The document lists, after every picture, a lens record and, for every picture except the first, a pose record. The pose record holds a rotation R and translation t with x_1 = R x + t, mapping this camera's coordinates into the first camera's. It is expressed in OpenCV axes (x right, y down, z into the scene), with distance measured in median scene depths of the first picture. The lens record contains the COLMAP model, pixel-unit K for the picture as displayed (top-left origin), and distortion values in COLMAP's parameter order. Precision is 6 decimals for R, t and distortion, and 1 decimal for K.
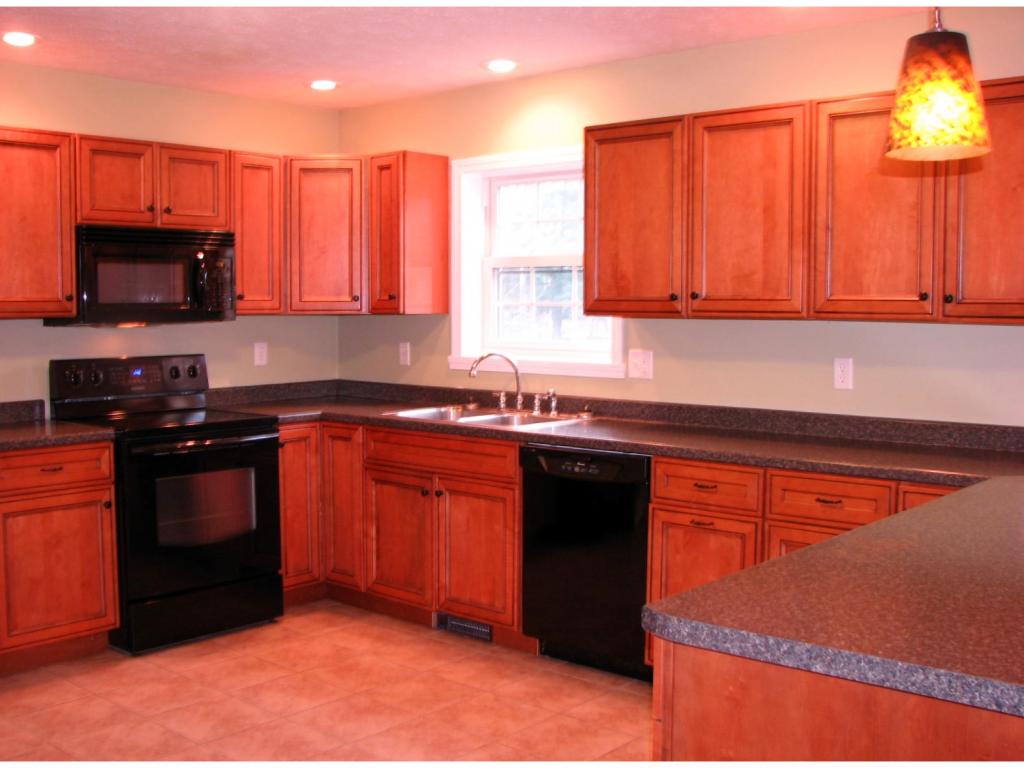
lens RADIAL K [[1141.3, 0, 512.0], [0, 1141.3, 384.0], [0, 0, 1]] dist [-0.178709, 0.240786]
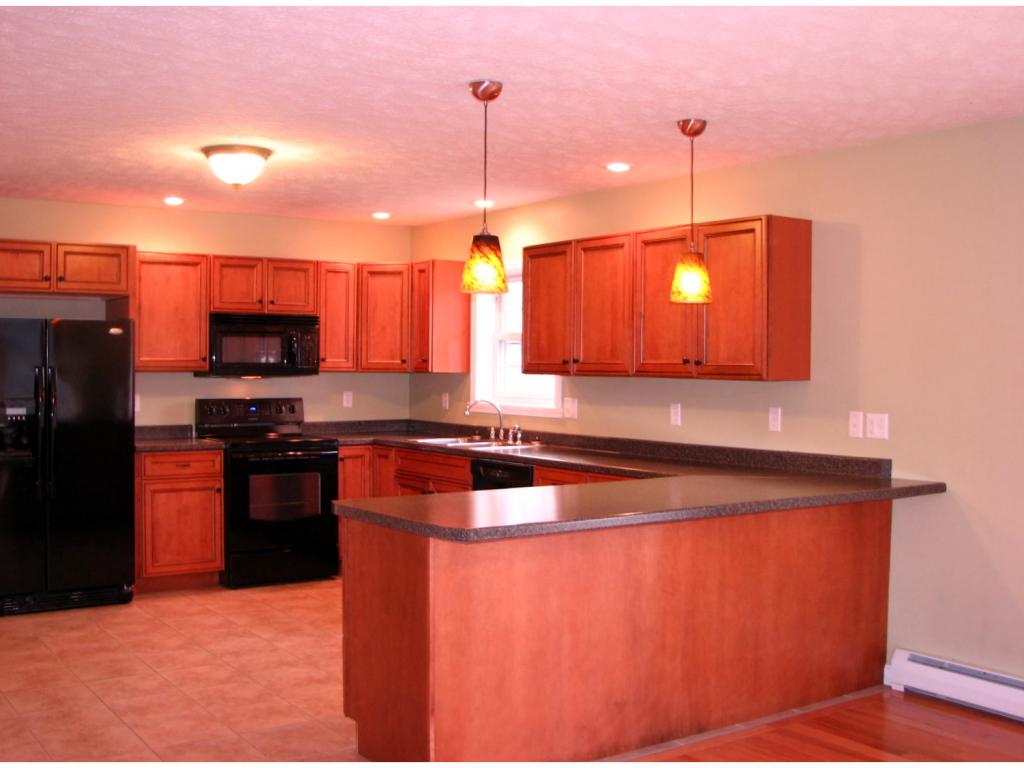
lens RADIAL K [[1127.6, 0, 516.9], [0, 1127.6, 389.2], [0, 0, 1]] dist [-0.182722, 0.163123]
pose [[0.973714, 0.012137, -0.227450, 0.368714], [-0.023780, 0.998539, -0.048520, 0.029176], [0.226529, 0.052654, 0.972580, -0.399488]]
